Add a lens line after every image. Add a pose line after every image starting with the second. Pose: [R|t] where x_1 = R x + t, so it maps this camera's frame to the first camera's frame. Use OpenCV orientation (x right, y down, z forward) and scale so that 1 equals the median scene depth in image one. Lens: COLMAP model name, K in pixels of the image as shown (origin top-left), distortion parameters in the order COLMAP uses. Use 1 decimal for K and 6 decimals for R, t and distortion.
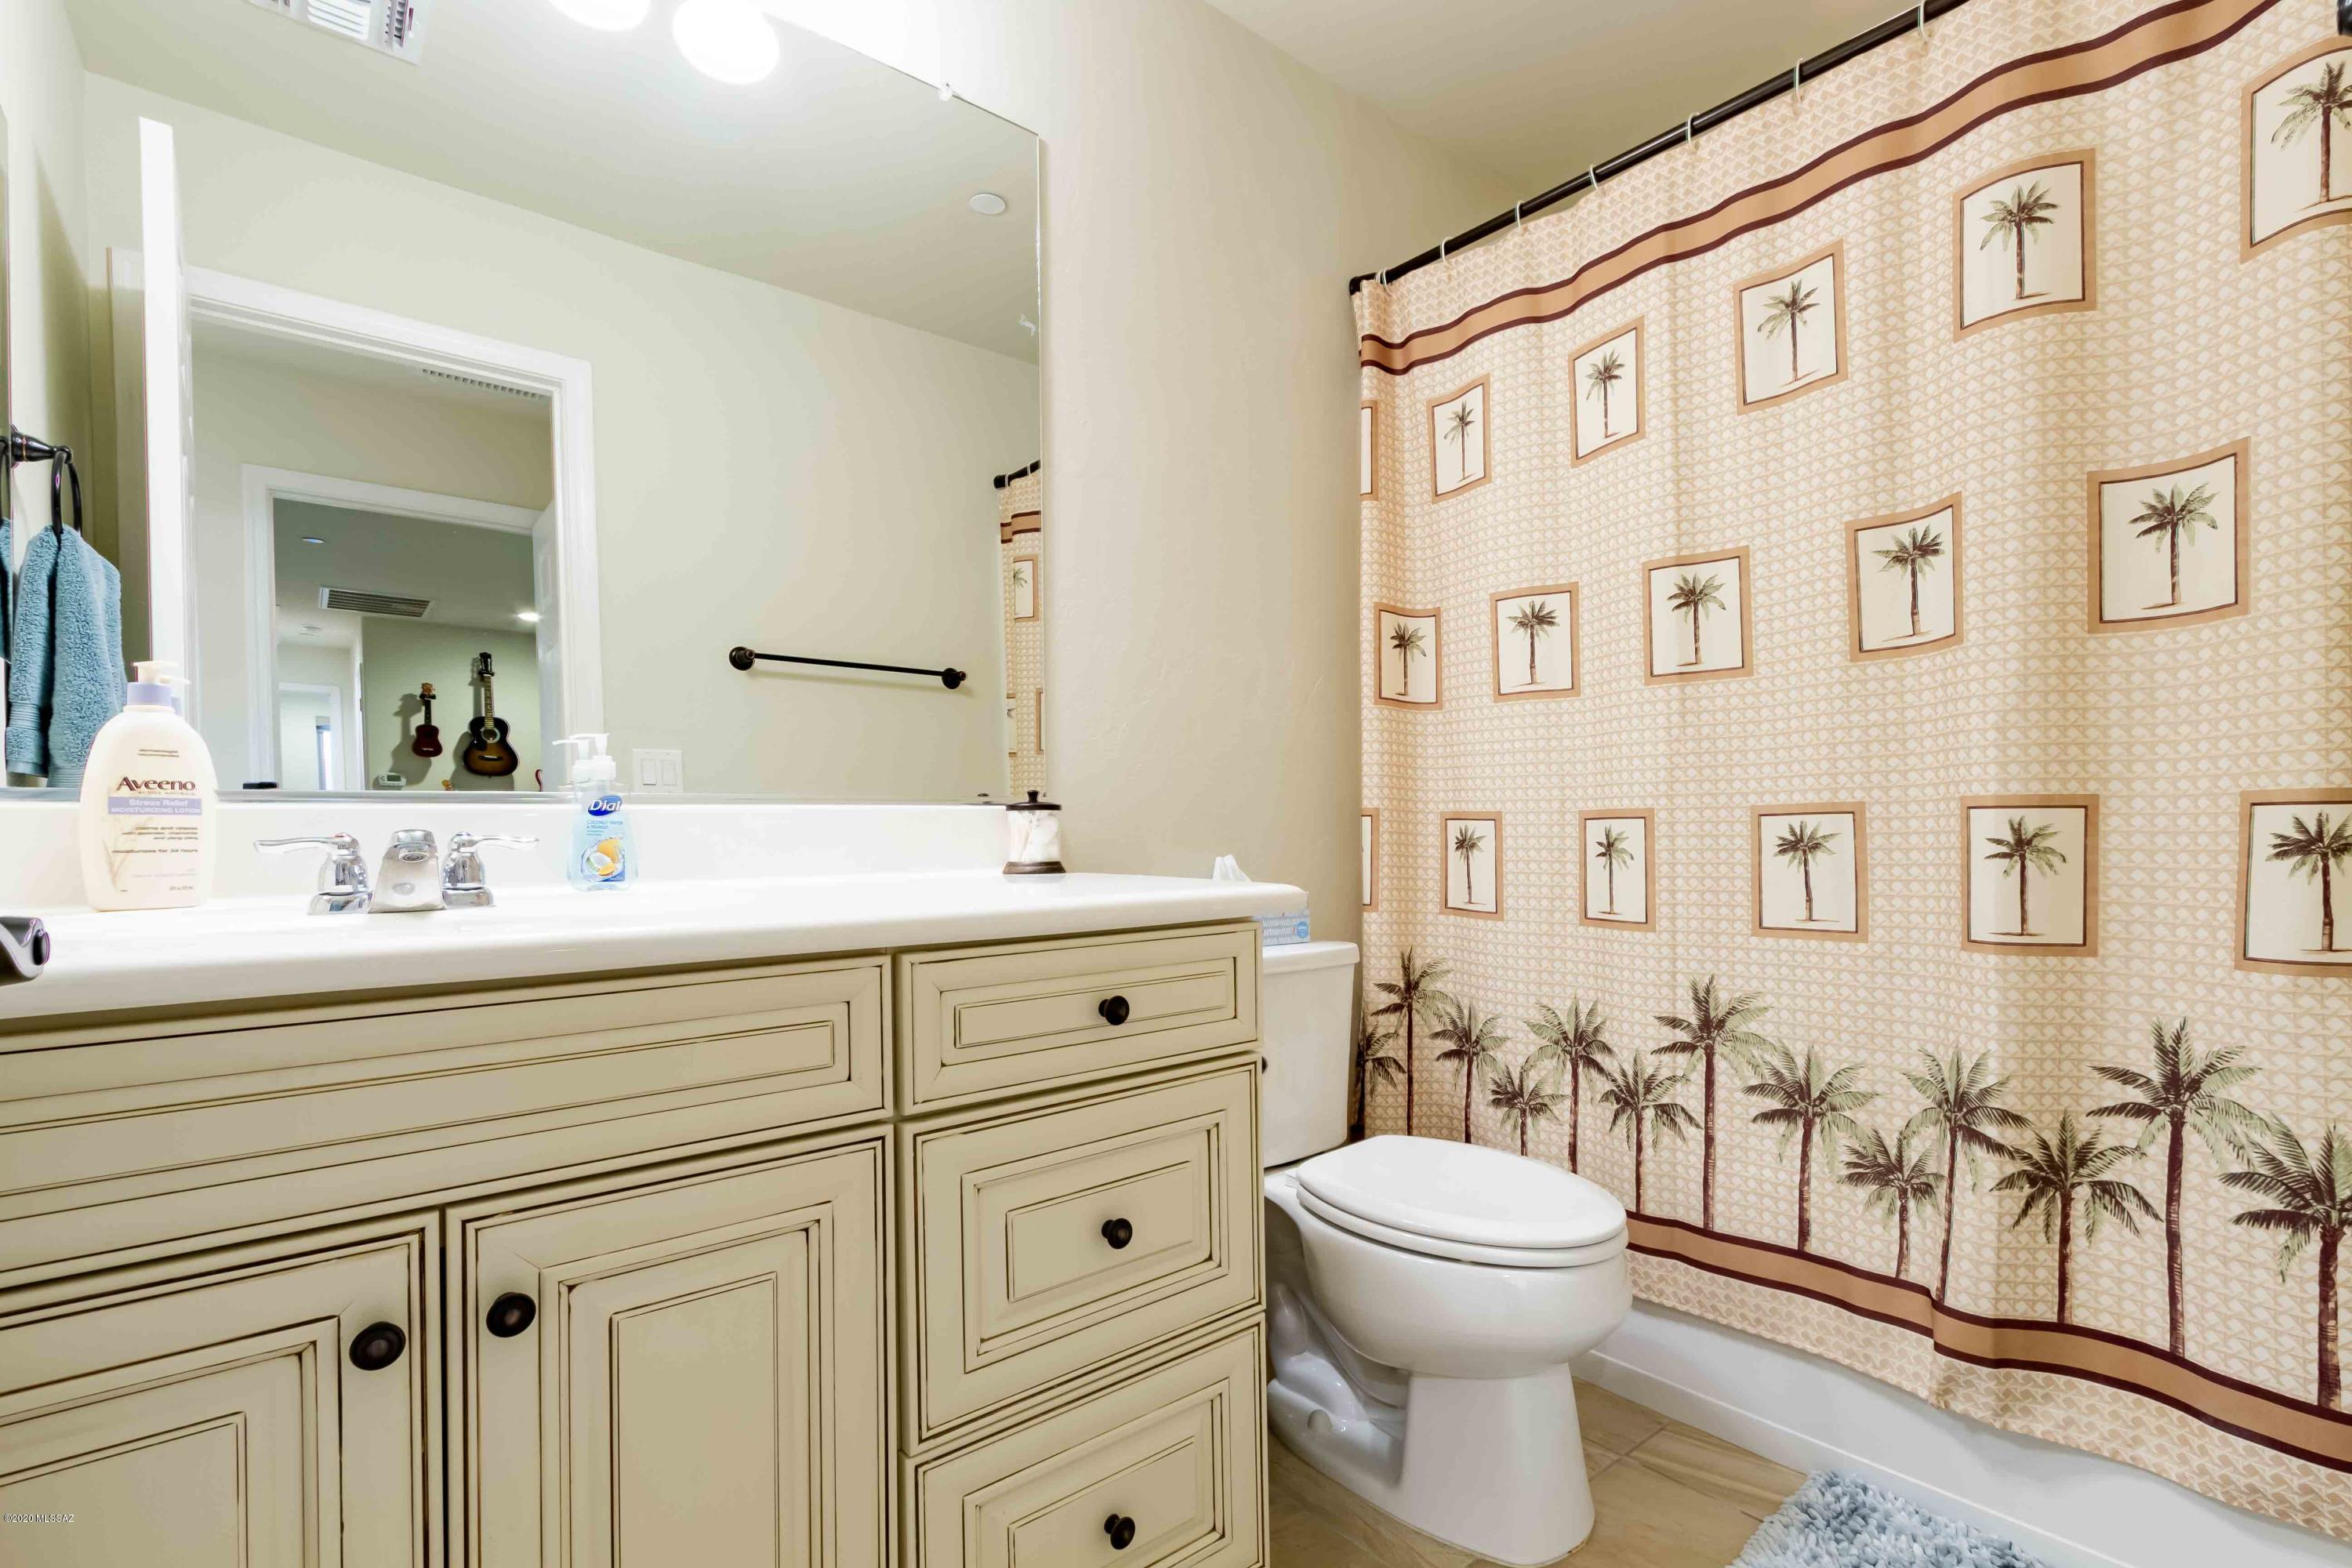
lens RADIAL K [[1078.9, 0, 1179.3], [0, 1078.9, 815.0], [0, 0, 1]] dist [0.003496, 0.000274]
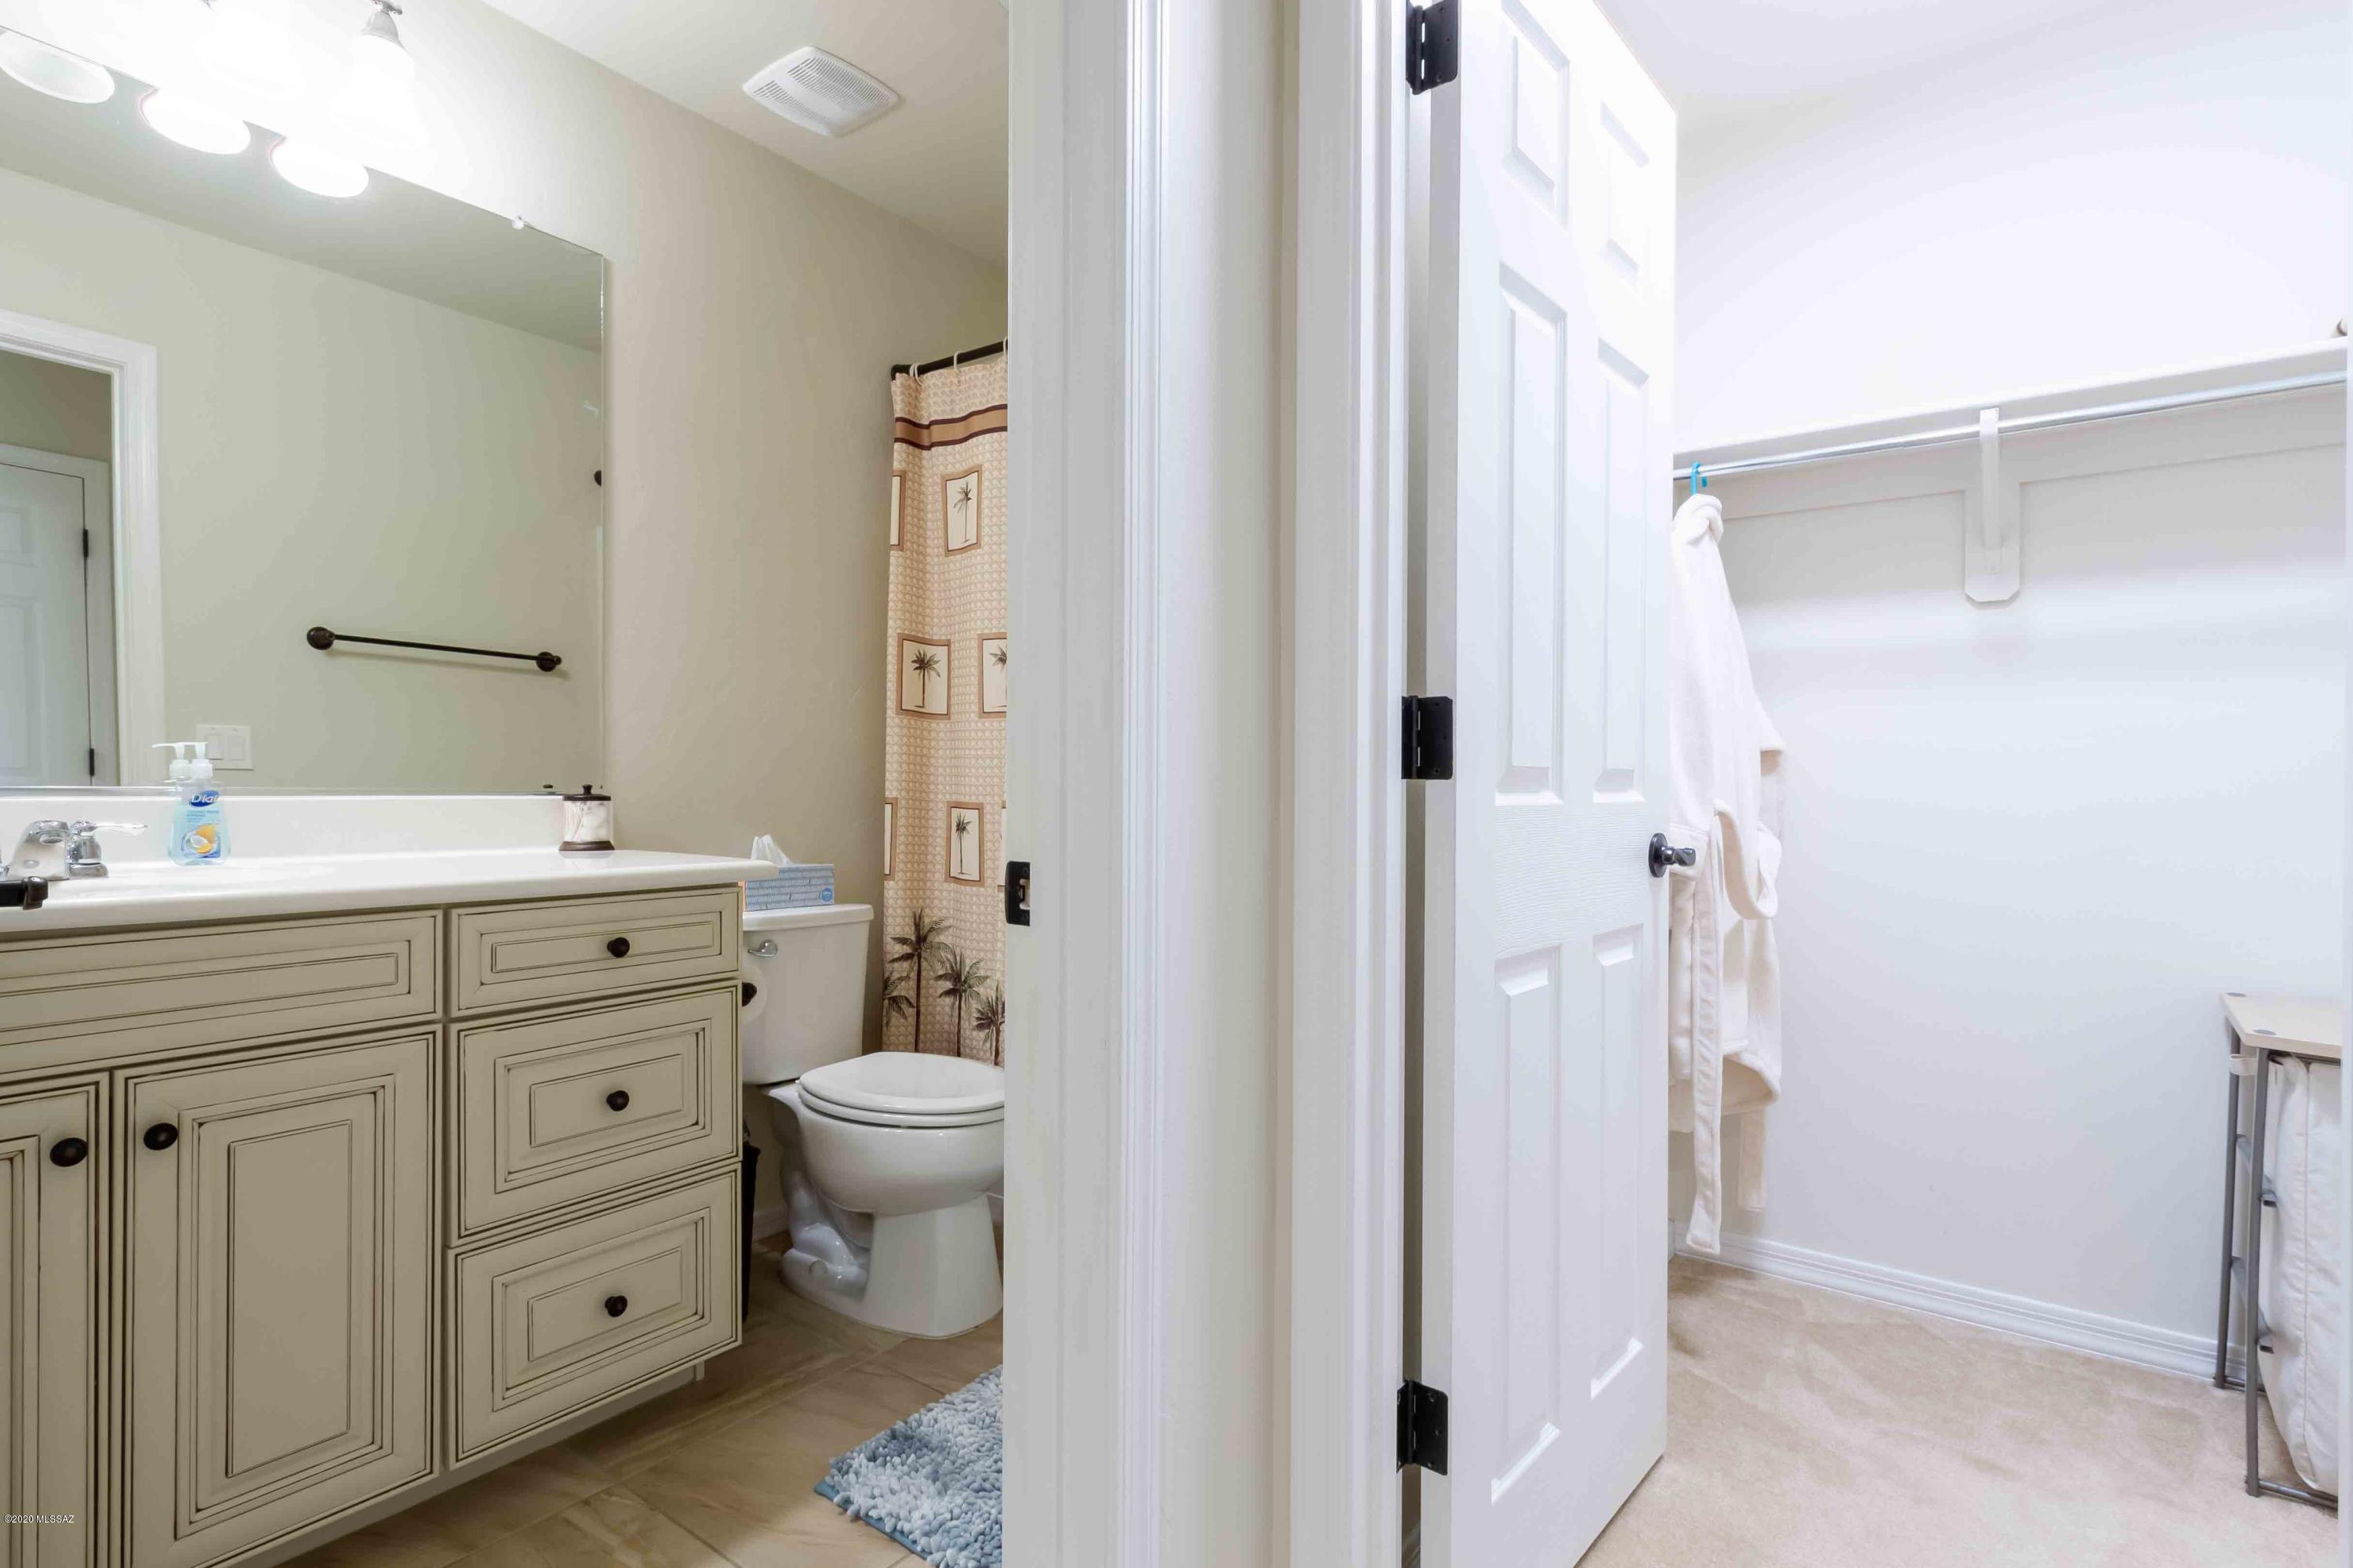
lens RADIAL K [[1173.6, 0, 1144.6], [0, 1173.6, 780.5], [0, 0, 1]] dist [-0.002232, 0.000960]
pose [[0.972601, 0.013692, 0.232077, 0.157710], [-0.013693, 0.999905, -0.001604, -0.030145], [-0.232077, -0.001618, 0.972696, -0.421770]]
